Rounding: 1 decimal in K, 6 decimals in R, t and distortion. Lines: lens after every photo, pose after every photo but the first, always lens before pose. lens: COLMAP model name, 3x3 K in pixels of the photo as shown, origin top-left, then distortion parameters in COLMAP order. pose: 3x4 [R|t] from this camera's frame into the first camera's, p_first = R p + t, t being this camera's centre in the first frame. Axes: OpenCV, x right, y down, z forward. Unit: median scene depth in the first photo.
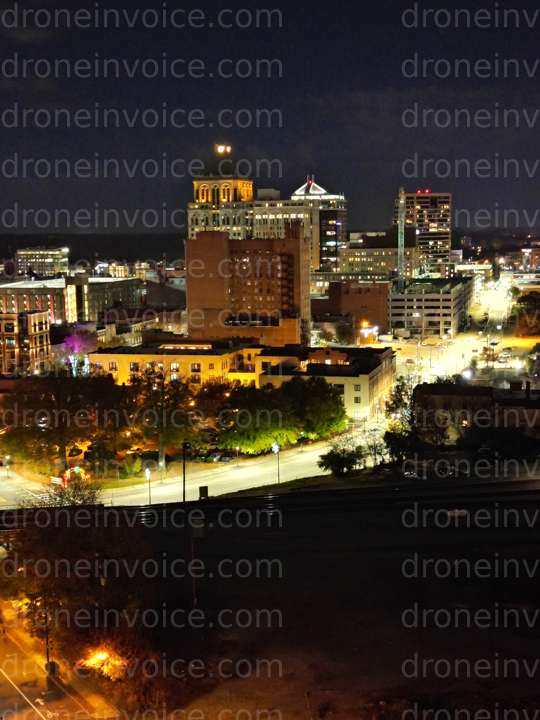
lens RADIAL K [[504.4, 0, 270.0], [0, 504.4, 360.0], [0, 0, 1]] dist [0.000224, 0.000623]
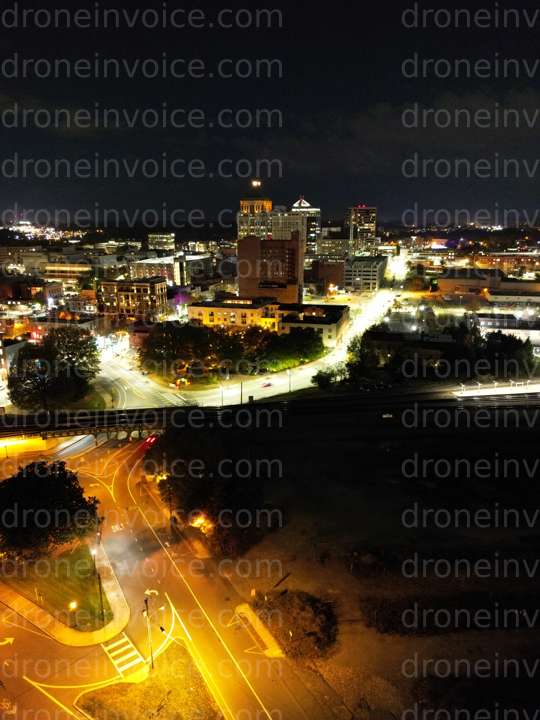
lens RADIAL K [[504.4, 0, 270.0], [0, 504.4, 360.0], [0, 0, 1]] dist [0.000224, 0.000623]
pose [[1.000000, -0.000106, 0.000187, -0.000164], [0.000106, 1.000000, -0.000472, 0.694132], [-0.000187, 0.000472, 1.000000, 0.000132]]
